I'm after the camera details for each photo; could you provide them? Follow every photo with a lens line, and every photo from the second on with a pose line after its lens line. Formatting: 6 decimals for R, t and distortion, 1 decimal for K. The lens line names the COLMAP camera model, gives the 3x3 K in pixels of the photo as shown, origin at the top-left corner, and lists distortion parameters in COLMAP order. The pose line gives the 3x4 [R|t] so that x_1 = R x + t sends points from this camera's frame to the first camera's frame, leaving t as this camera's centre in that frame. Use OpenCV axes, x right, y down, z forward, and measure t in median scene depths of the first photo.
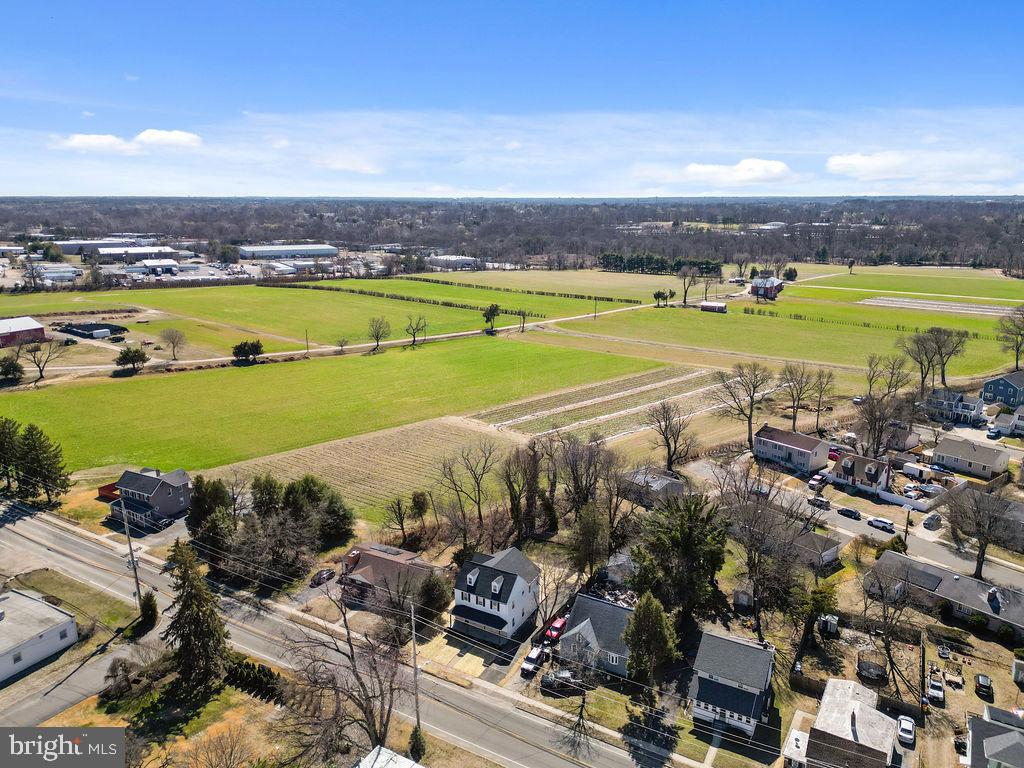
lens RADIAL K [[731.4, 0, 498.6], [0, 731.4, 423.0], [0, 0, 1]] dist [0.105803, -0.119264]
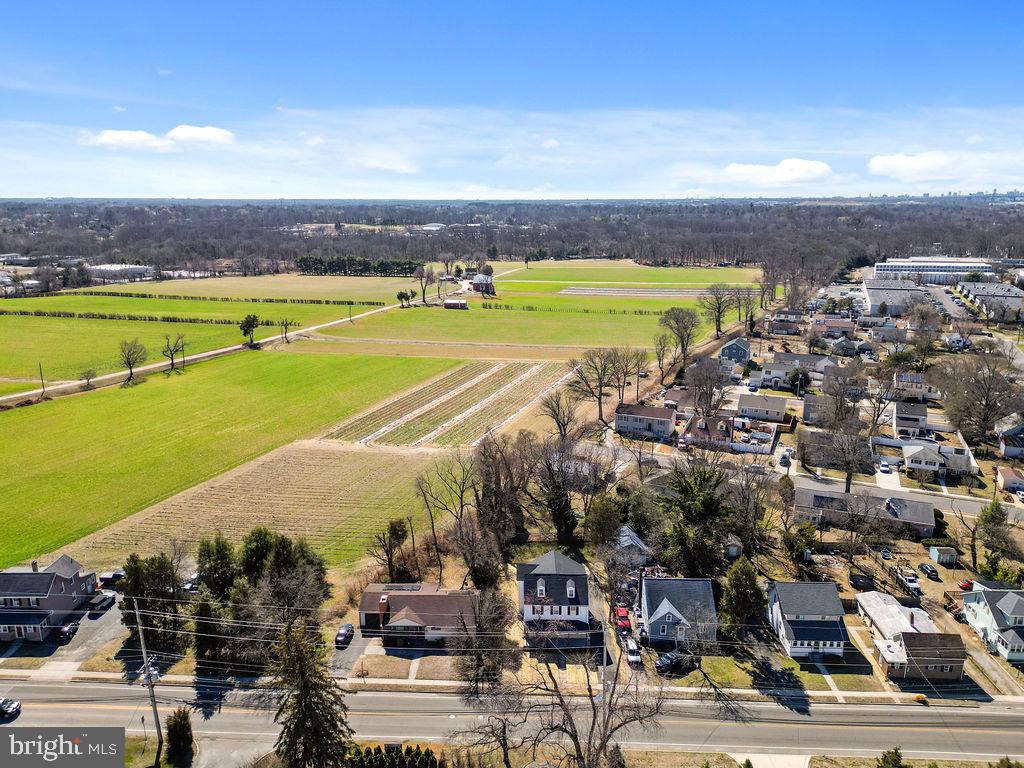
lens RADIAL K [[731.4, 0, 498.6], [0, 731.4, 423.0], [0, 0, 1]] dist [0.105803, -0.119264]
pose [[0.881543, -0.142310, 0.450144, -0.257236], [0.143365, 0.989154, 0.031954, -0.023859], [-0.449809, 0.036366, 0.892384, 0.078542]]
